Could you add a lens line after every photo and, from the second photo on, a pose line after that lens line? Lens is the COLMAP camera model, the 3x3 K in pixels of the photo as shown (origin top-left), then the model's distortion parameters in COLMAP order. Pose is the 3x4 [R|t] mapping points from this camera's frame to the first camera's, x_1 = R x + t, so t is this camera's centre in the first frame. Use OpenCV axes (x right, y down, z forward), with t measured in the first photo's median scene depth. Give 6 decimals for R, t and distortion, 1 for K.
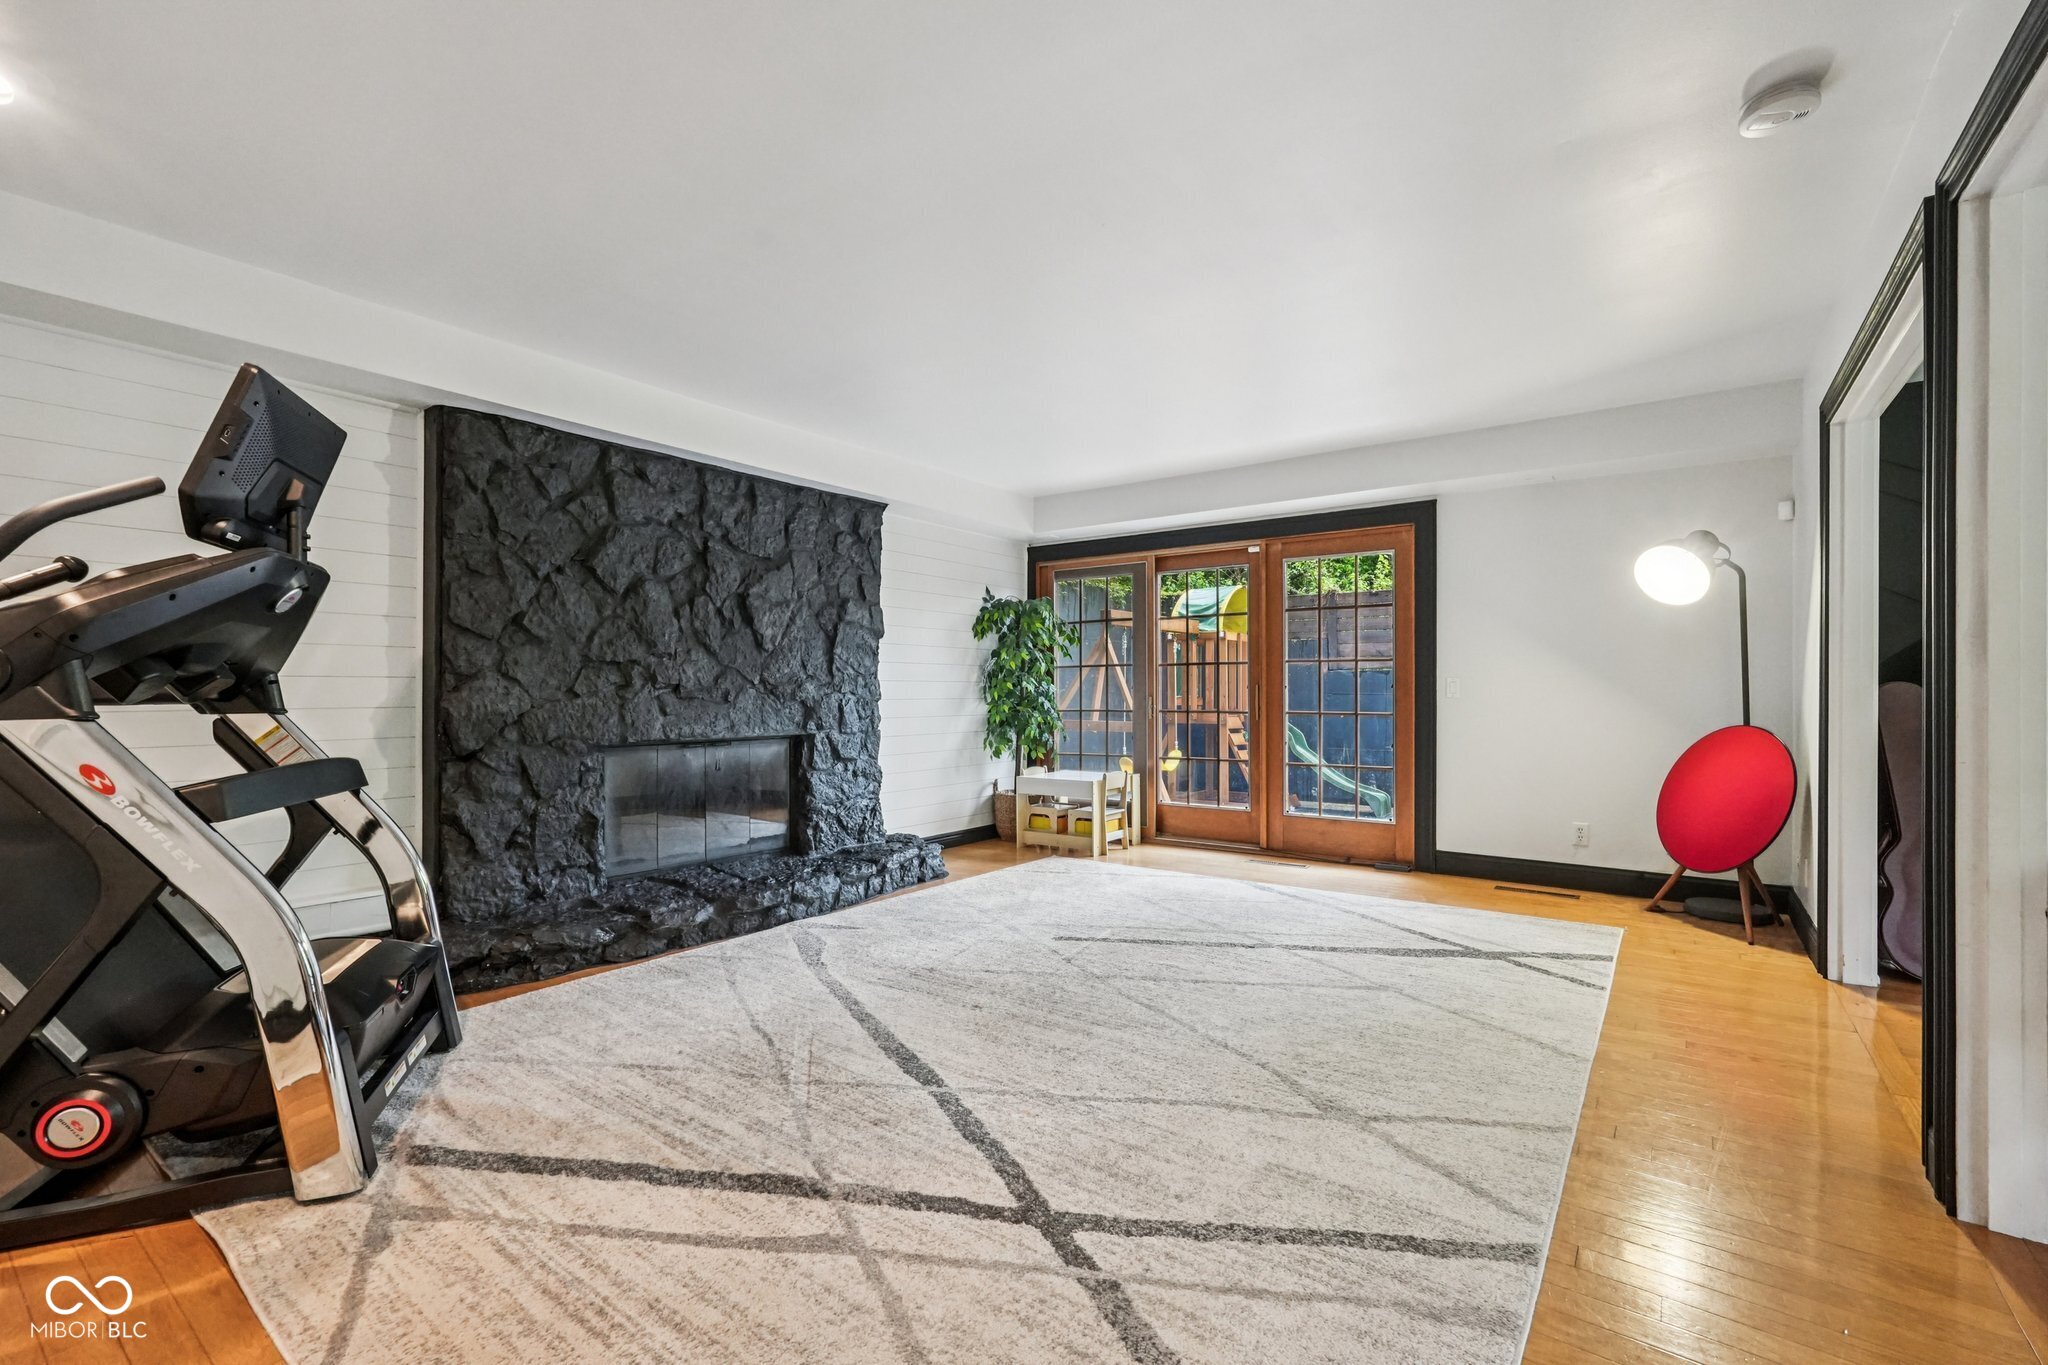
lens RADIAL K [[896.2, 0, 1024.0], [0, 896.2, 682.5], [0, 0, 1]] dist [-0.022214, 0.008262]
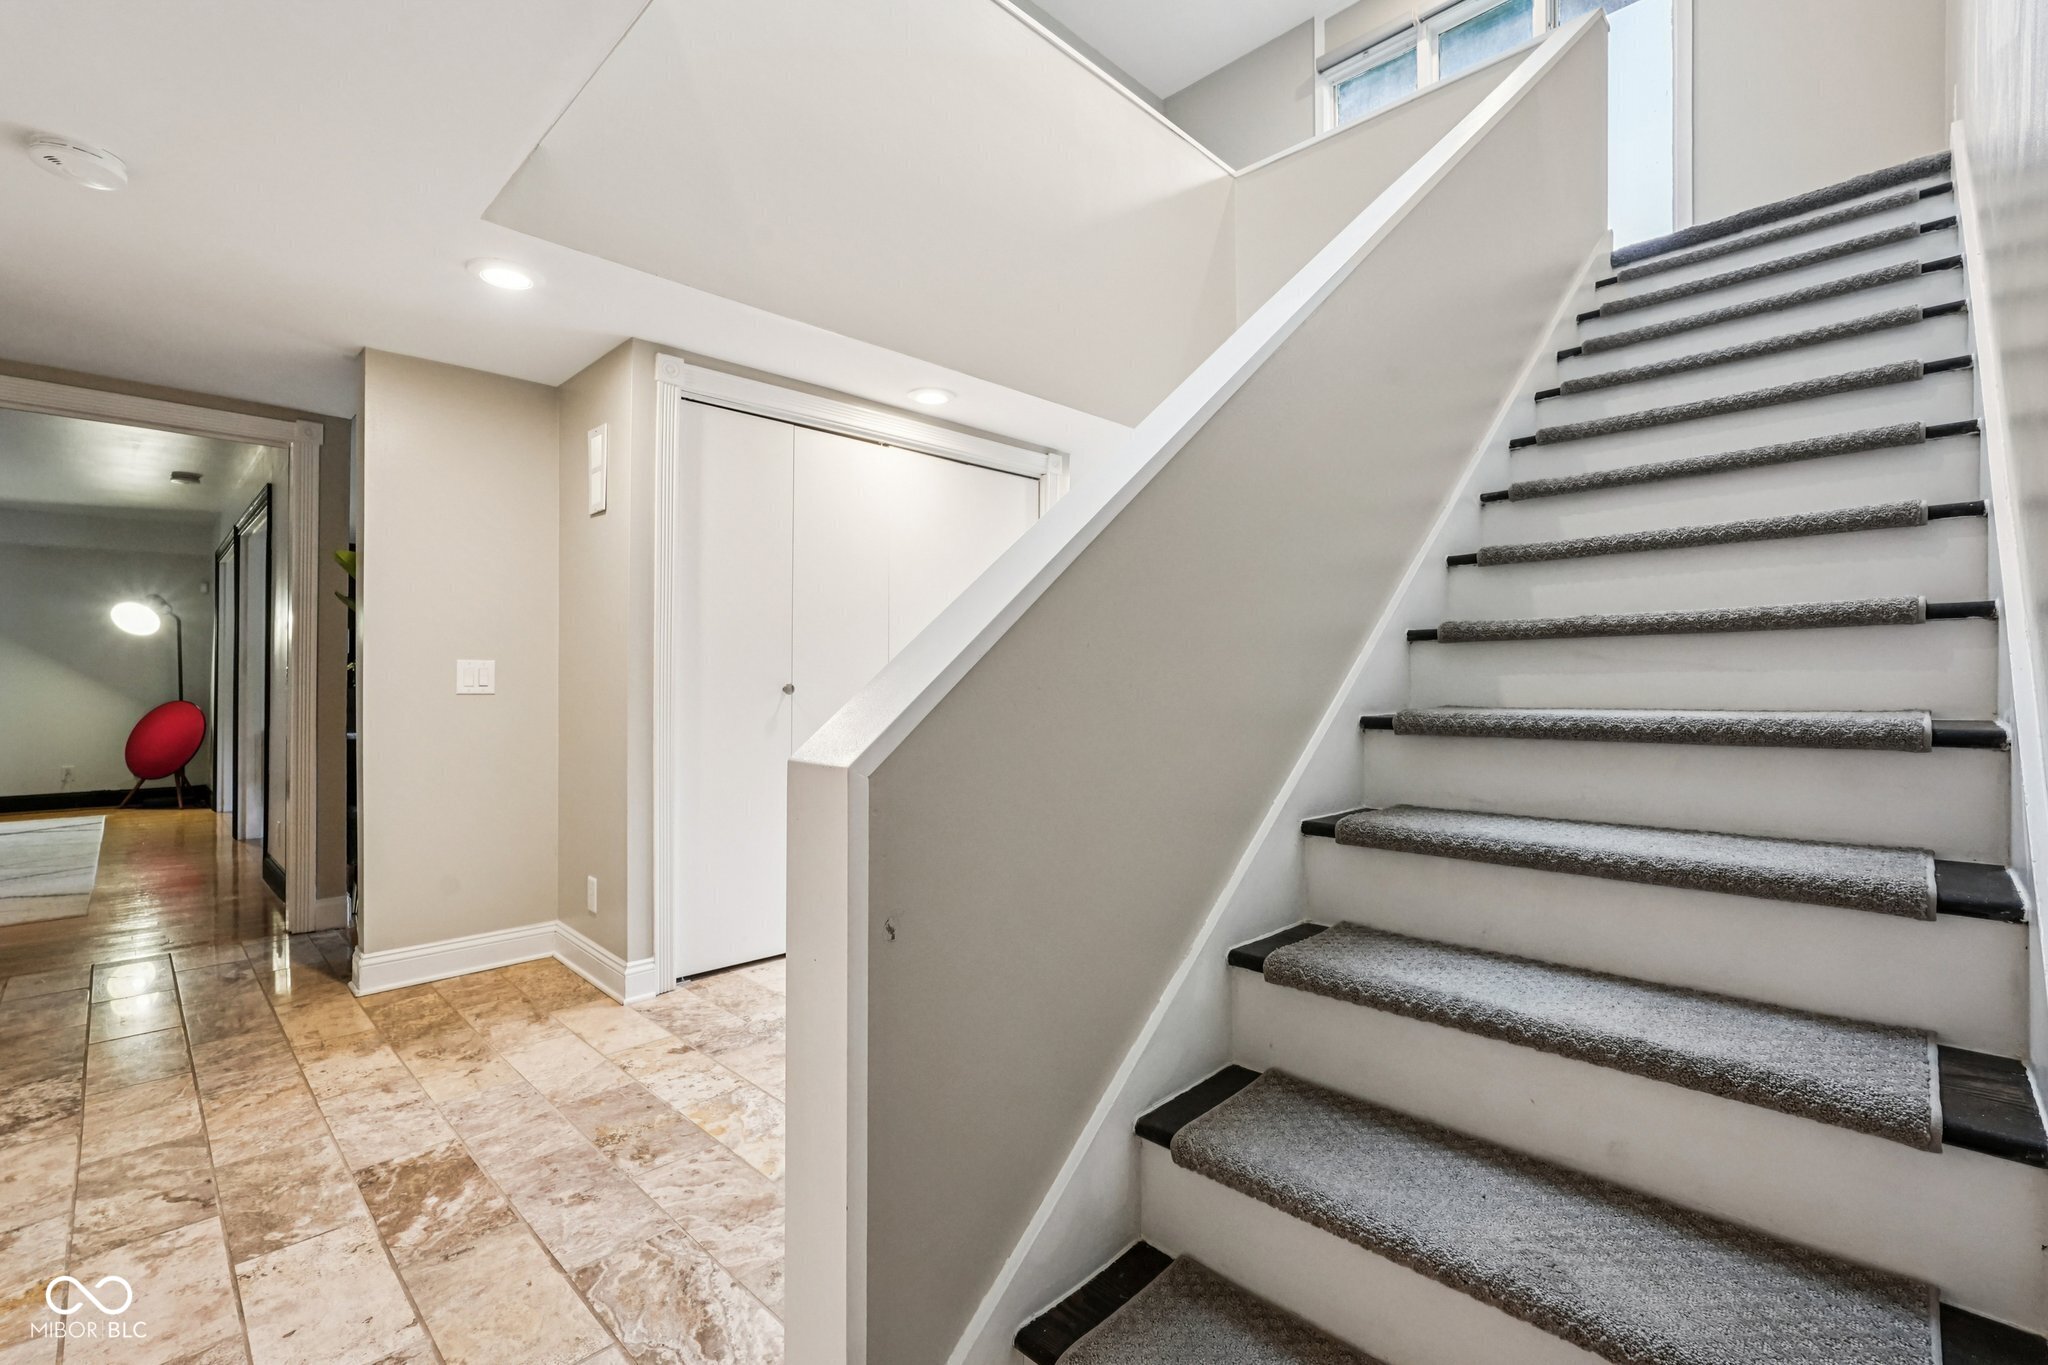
lens RADIAL K [[896.2, 0, 1024.0], [0, 896.2, 682.5], [0, 0, 1]] dist [-0.022214, 0.008262]
pose [[0.152501, 0.006913, 0.988279, -0.739272], [-0.024246, 0.999701, -0.003251, -0.017678], [-0.988006, -0.023466, 0.152623, -1.014495]]
